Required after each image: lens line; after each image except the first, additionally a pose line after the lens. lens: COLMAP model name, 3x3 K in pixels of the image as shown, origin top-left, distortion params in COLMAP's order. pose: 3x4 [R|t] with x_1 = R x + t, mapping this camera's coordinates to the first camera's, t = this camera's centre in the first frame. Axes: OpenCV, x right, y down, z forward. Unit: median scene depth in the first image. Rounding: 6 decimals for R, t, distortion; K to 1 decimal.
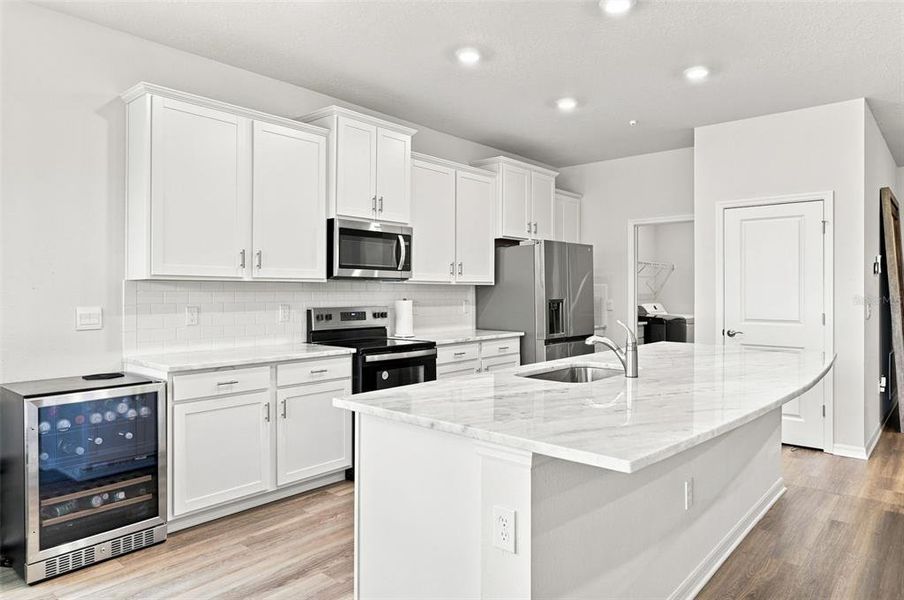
lens RADIAL K [[569.9, 0, 453.6], [0, 569.9, 289.2], [0, 0, 1]] dist [0.000822, -0.002916]
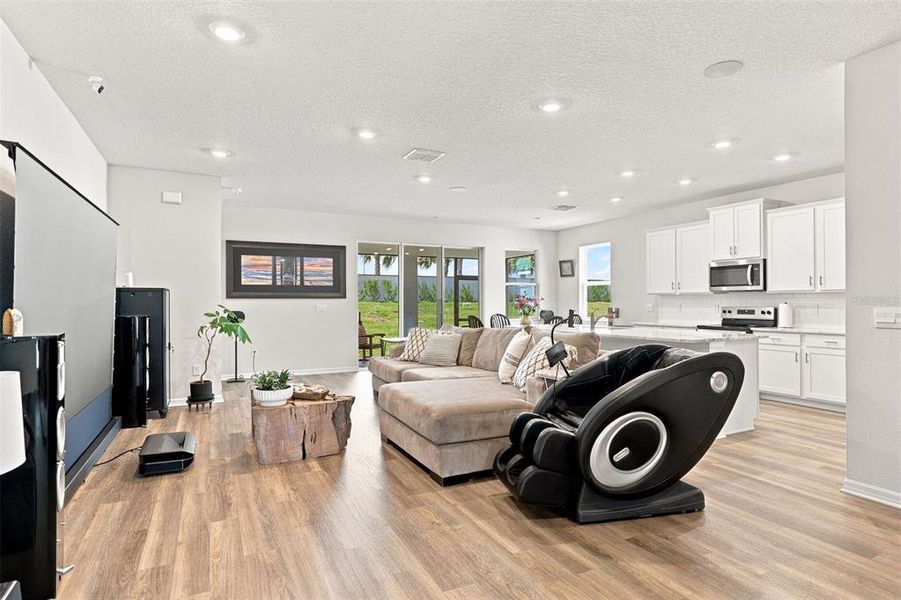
lens RADIAL K [[491.8, 0, 450.5], [0, 491.8, 300.0], [0, 0, 1]] dist [-0.002647, -0.000478]
pose [[-0.381655, -0.007459, -0.924275, 1.566726], [0.003187, 0.999951, -0.009386, 0.020687], [0.924299, -0.006528, -0.381613, 0.716437]]
